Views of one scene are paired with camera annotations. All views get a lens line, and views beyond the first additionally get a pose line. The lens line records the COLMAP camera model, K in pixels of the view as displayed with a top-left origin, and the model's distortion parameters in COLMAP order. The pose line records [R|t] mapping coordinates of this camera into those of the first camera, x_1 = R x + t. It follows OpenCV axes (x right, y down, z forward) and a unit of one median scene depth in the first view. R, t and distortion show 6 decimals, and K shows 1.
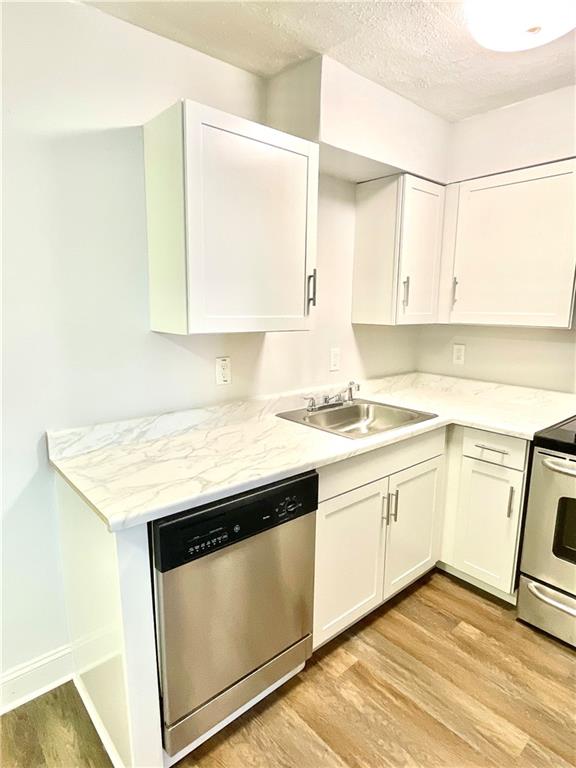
lens RADIAL K [[442.4, 0, 288.0], [0, 442.4, 384.0], [0, 0, 1]] dist [0.002210, -0.001516]
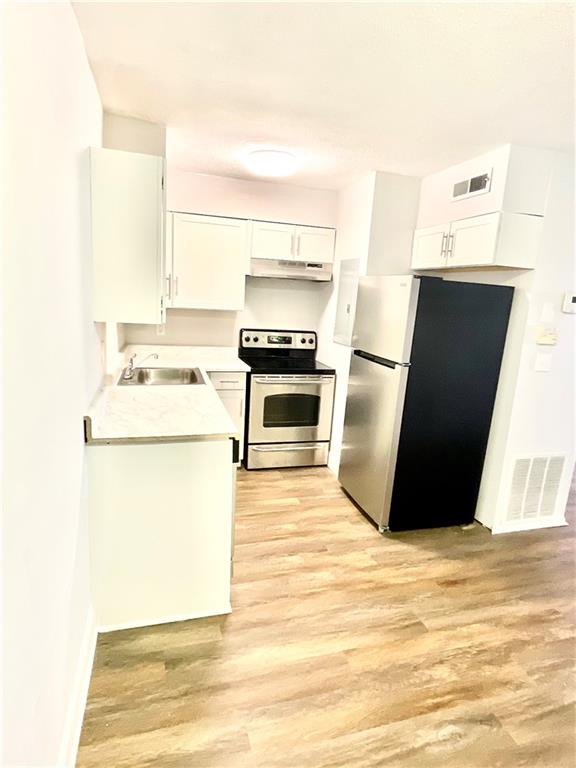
lens RADIAL K [[442.4, 0, 288.0], [0, 442.4, 384.0], [0, 0, 1]] dist [0.002210, -0.001516]
pose [[0.420000, -0.165996, 0.892214, -1.227061], [0.106751, 0.985341, 0.133071, -0.062104], [-0.901224, 0.039355, 0.431564, 0.046021]]
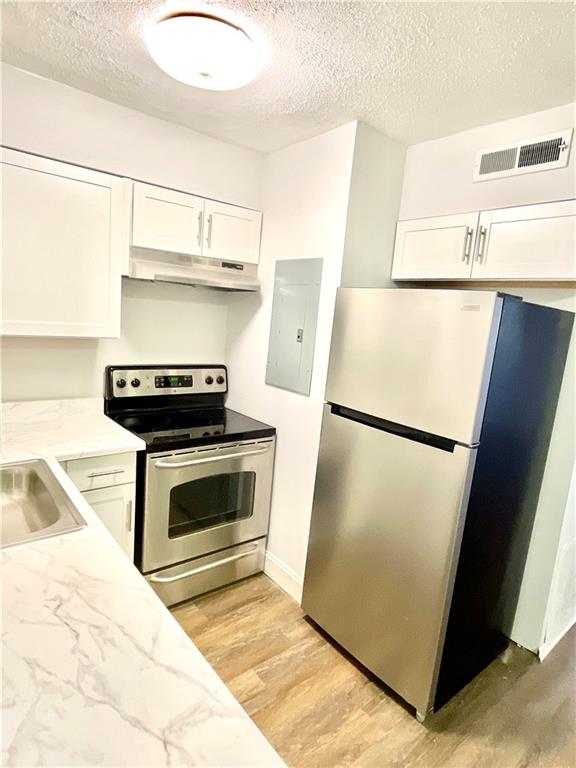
lens RADIAL K [[442.4, 0, 288.0], [0, 442.4, 384.0], [0, 0, 1]] dist [0.002210, -0.001516]
pose [[0.028763, -0.166824, 0.985567, -0.512326], [0.096862, 0.981800, 0.163359, -0.187165], [-0.994882, 0.090765, 0.044399, 0.684471]]
